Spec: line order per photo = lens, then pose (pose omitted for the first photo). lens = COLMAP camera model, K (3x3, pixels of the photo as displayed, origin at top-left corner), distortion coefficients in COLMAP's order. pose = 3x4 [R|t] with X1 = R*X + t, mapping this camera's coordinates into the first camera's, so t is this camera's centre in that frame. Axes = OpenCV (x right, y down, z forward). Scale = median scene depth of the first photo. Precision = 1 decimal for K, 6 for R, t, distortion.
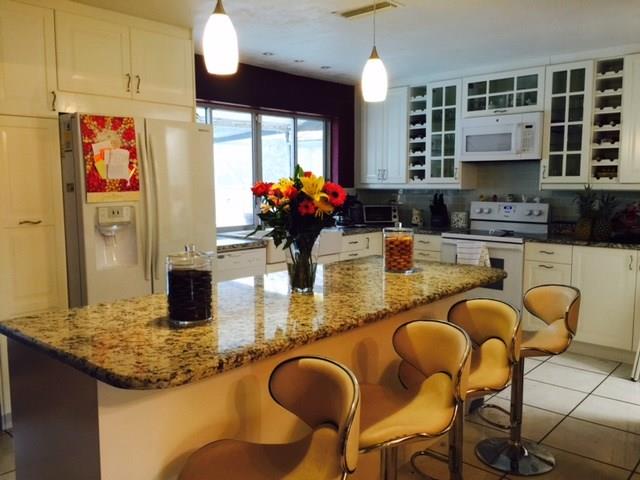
lens RADIAL K [[546.1, 0, 321.3], [0, 546.1, 240.5], [0, 0, 1]] dist [0.021265, 0.002523]
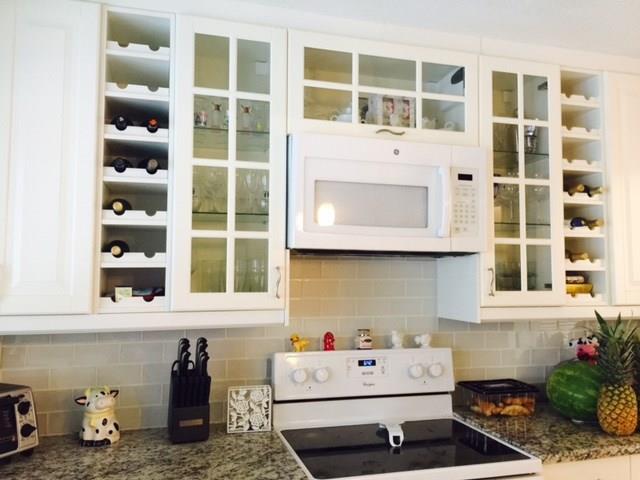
lens RADIAL K [[546.1, 0, 321.0], [0, 546.1, 233.6], [0, 0, 1]] dist [0.021265, 0.002523]
pose [[0.525138, 0.066417, 0.848422, -0.038917], [0.084776, 0.987908, -0.129810, -0.105695], [-0.846784, 0.140094, 0.513157, 0.794644]]
